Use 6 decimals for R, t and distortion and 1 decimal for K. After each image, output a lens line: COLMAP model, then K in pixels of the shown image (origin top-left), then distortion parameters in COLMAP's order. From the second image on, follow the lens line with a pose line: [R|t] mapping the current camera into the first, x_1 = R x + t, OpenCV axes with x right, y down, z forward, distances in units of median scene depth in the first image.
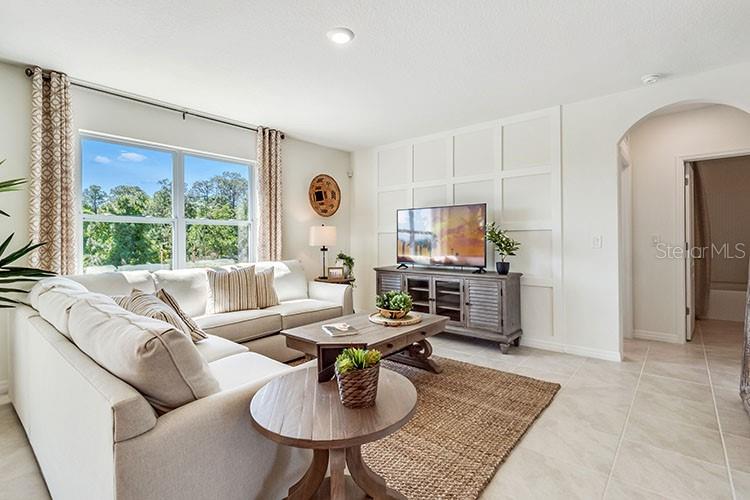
lens RADIAL K [[357.1, 0, 372.8], [0, 357.1, 239.0], [0, 0, 1]] dist [0.000275, -0.002501]
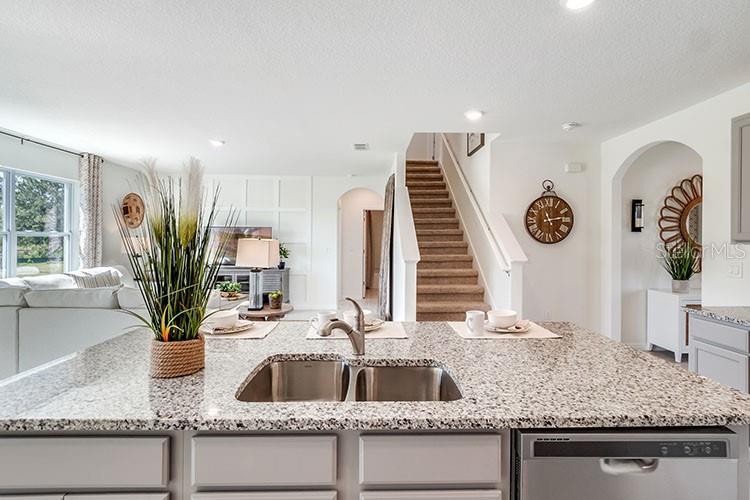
lens RADIAL K [[357.1, 0, 372.0], [0, 357.1, 240.9], [0, 0, 1]] dist [0.000275, -0.002501]
pose [[0.754130, 0.008011, 0.656677, -0.412337], [-0.011672, 0.999931, 0.001205, -0.041645], [-0.656622, -0.008573, 0.754171, -0.549873]]
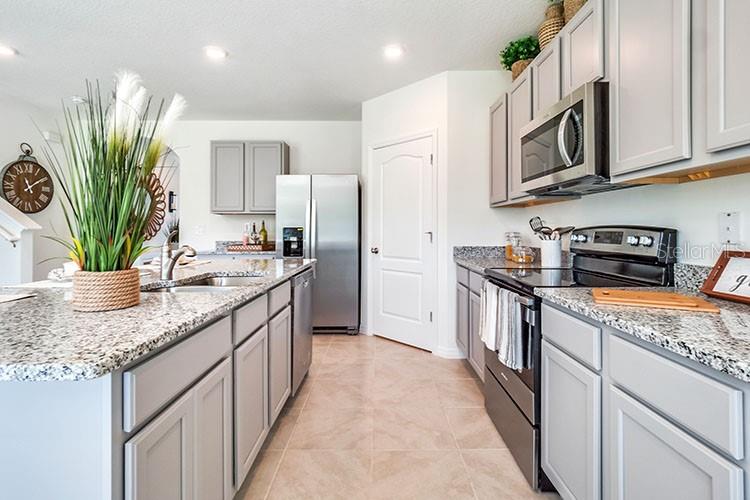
lens RADIAL K [[357.1, 0, 376.7], [0, 357.1, 229.4], [0, 0, 1]] dist [0.000275, -0.002501]
pose [[-0.648294, 0.007823, 0.761350, -0.668325], [0.003083, 0.999966, -0.007650, 0.015338], [-0.761383, -0.002613, -0.648297, -0.192116]]
